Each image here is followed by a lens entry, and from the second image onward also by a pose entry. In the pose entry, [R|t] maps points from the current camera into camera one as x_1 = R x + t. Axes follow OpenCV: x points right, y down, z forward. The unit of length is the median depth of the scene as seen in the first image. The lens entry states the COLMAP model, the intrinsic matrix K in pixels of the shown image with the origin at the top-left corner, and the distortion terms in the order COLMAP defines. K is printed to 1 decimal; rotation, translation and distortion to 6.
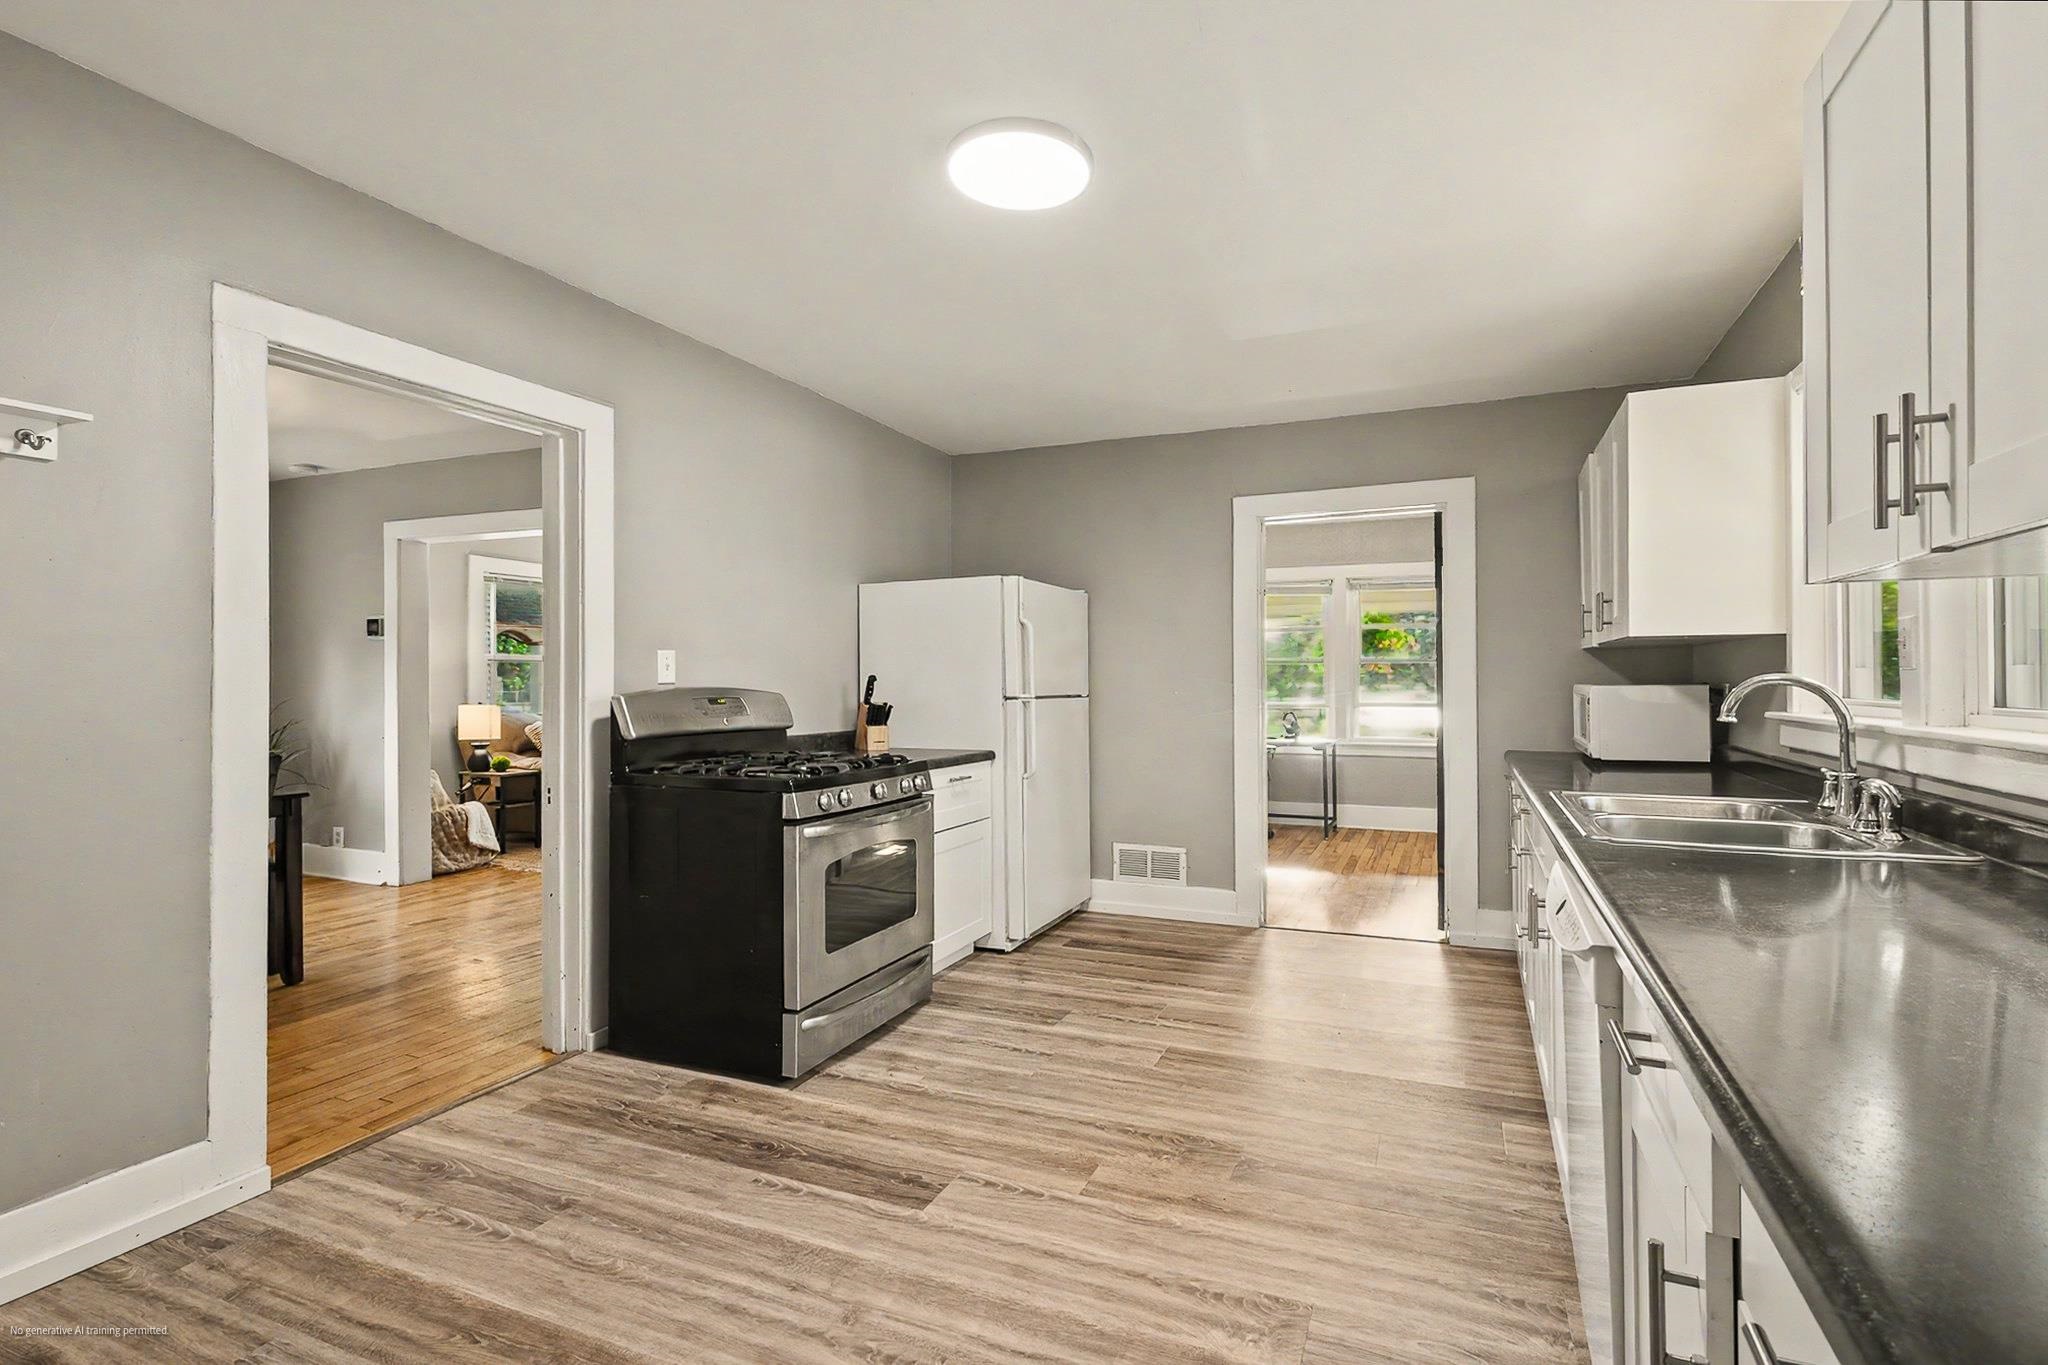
lens RADIAL K [[919.4, 0, 1024.0], [0, 919.4, 682.5], [0, 0, 1]] dist [-0.001569, -0.000591]
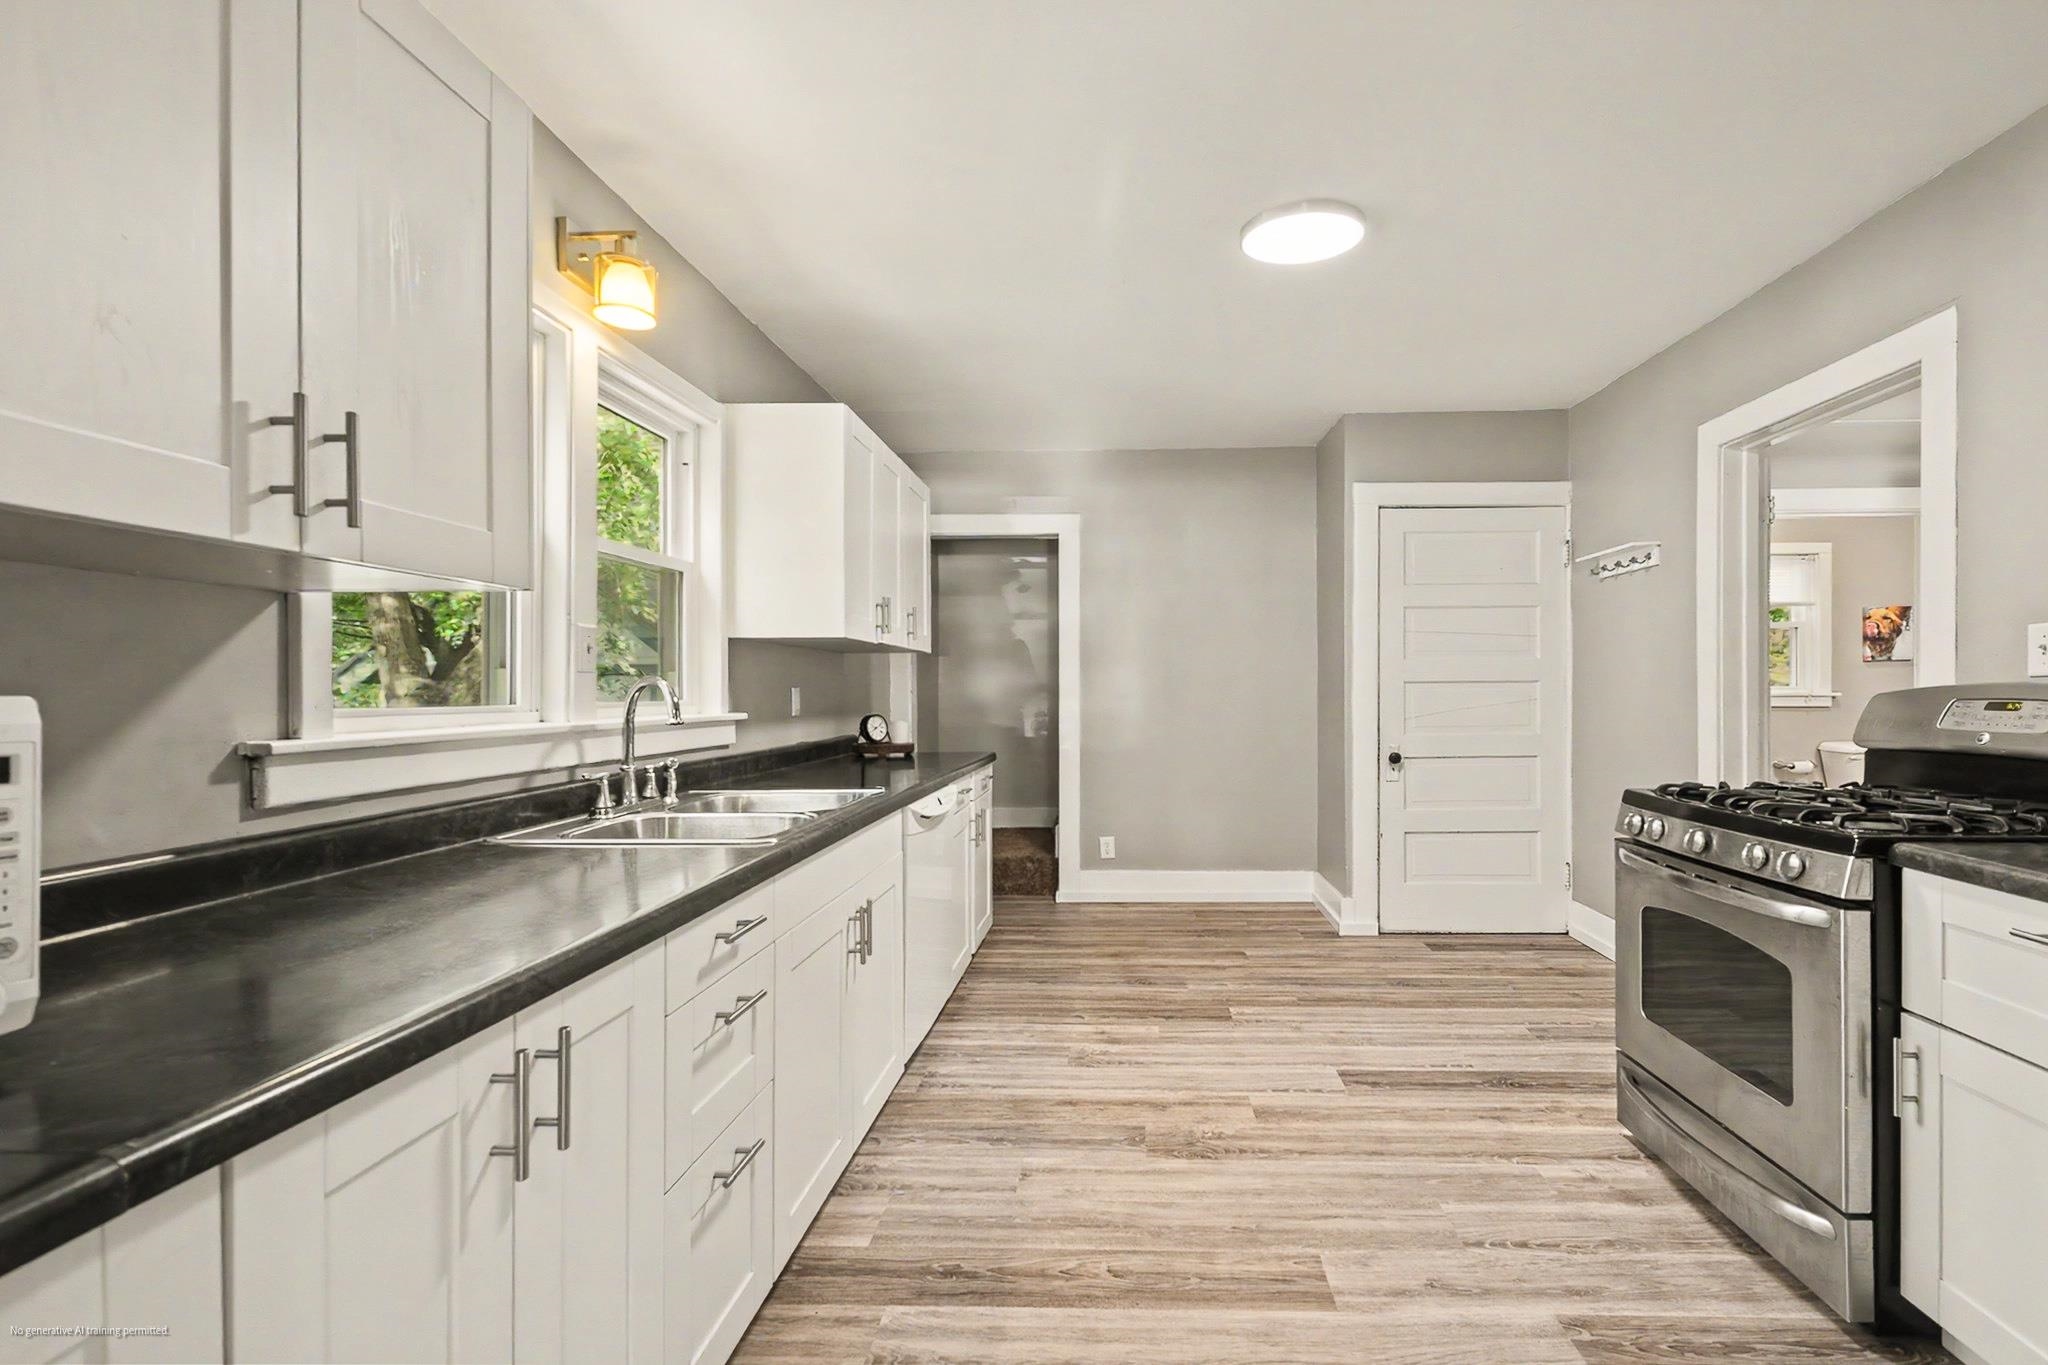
lens RADIAL K [[919.4, 0, 1024.0], [0, 919.4, 682.5], [0, 0, 1]] dist [-0.001569, -0.000591]
pose [[-0.949287, 0.008055, -0.314307, 0.622822], [0.009285, 0.999954, -0.002417, -0.009422], [0.314273, -0.005213, -0.949318, 1.759340]]
